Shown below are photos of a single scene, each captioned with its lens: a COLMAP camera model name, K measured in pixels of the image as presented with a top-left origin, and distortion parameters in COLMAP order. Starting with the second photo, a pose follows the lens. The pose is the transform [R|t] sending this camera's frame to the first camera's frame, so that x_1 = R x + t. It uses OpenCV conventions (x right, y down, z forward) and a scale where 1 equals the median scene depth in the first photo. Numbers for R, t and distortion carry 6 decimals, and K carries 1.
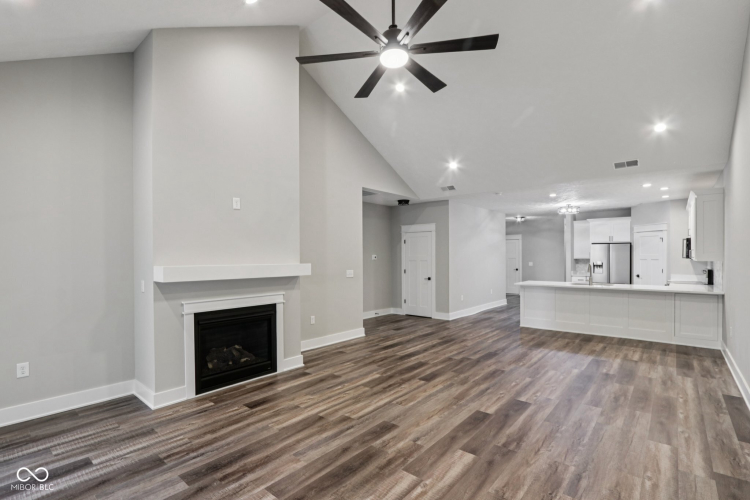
lens RADIAL K [[364.2, 0, 372.5], [0, 364.2, 263.0], [0, 0, 1]] dist [-0.002776, -0.002270]
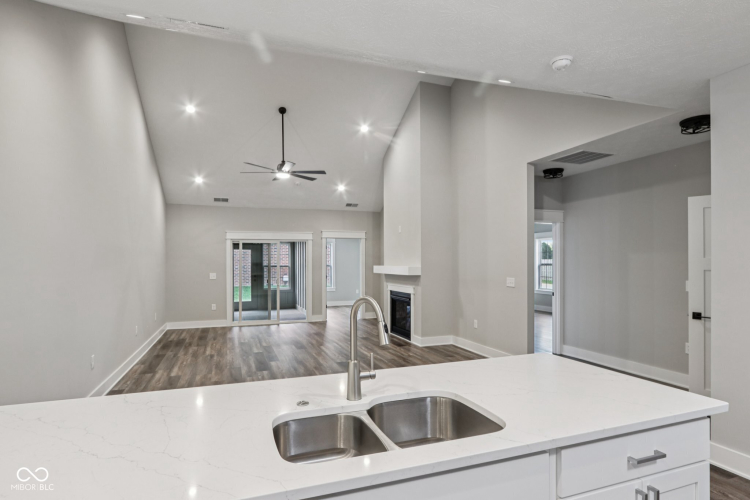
lens RADIAL K [[406.5, 0, 371.2], [0, 406.5, 257.0], [0, 0, 1]] dist [-0.012326, 0.003740]
pose [[-0.502939, -0.002546, -0.864318, 1.006746], [-0.006772, 0.999977, 0.000995, -0.028429], [0.864295, 0.006353, -0.502944, 1.398231]]
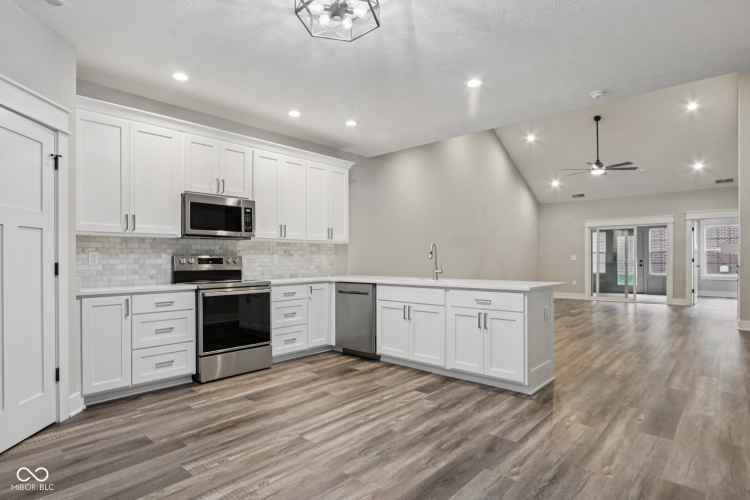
lens RADIAL K [[406.5, 0, 376.2], [0, 406.5, 252.4], [0, 0, 1]] dist [-0.012326, 0.003740]
pose [[-0.999618, 0.008598, 0.026283, 0.847219], [0.008624, 0.999962, 0.000884, 0.018142], [-0.026274, 0.001110, -0.999654, 2.090558]]
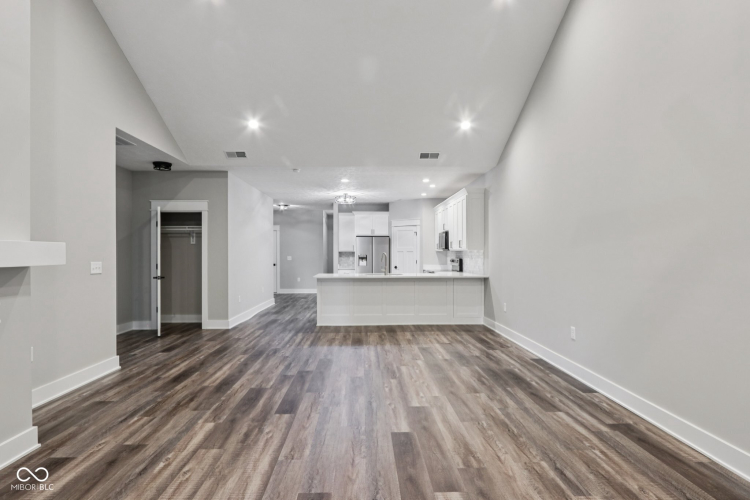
lens RADIAL K [[406.5, 0, 377.6], [0, 406.5, 254.2], [0, 0, 1]] dist [-0.012326, 0.003740]
pose [[0.740741, 0.003185, 0.671783, -0.194674], [0.010349, 0.999816, -0.016152, 0.027451], [-0.671711, 0.018917, 0.740572, 0.241354]]
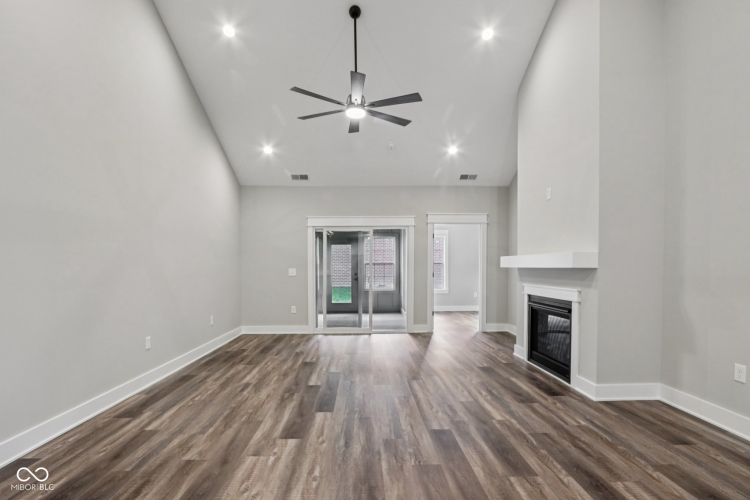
lens RADIAL K [[364.2, 0, 369.6], [0, 364.2, 275.2], [0, 0, 1]] dist [-0.002776, -0.002270]
pose [[-0.750341, 0.023970, -0.660616, 0.512398], [-0.002172, 0.999248, 0.038724, 0.018930], [0.661047, 0.030491, -0.749725, 1.095099]]
